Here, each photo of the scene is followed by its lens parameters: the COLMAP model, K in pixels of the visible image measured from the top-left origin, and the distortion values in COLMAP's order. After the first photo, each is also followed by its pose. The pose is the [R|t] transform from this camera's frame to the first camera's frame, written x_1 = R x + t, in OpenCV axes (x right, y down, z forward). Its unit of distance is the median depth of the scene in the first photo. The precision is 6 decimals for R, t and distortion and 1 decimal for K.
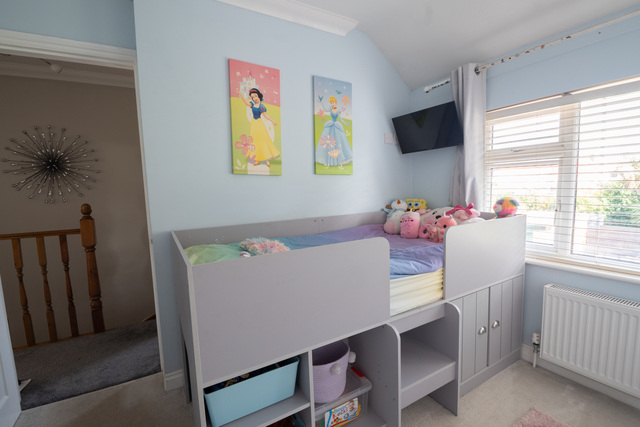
lens RADIAL K [[290.3, 0, 320.0], [0, 290.3, 213.5], [0, 0, 1]] dist [-0.009175, -0.000668]
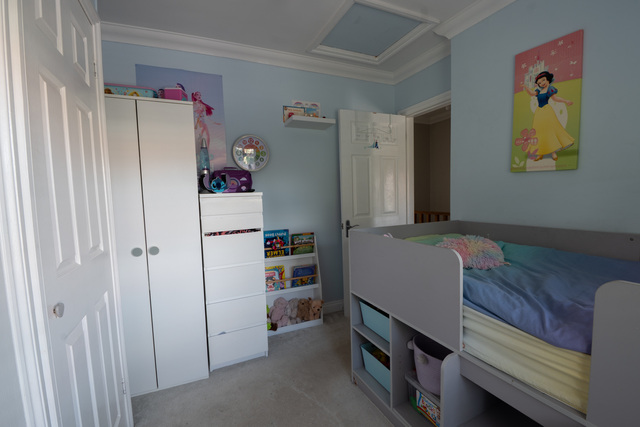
lens RADIAL K [[283.9, 0, 320.0], [0, 283.9, 213.5], [0, 0, 1]] dist [-0.047033, -0.000175]
pose [[-0.108521, 0.096939, -0.989356, 0.695568], [-0.052403, 0.993292, 0.103073, -0.058863], [0.992712, 0.063031, -0.102713, 0.447941]]
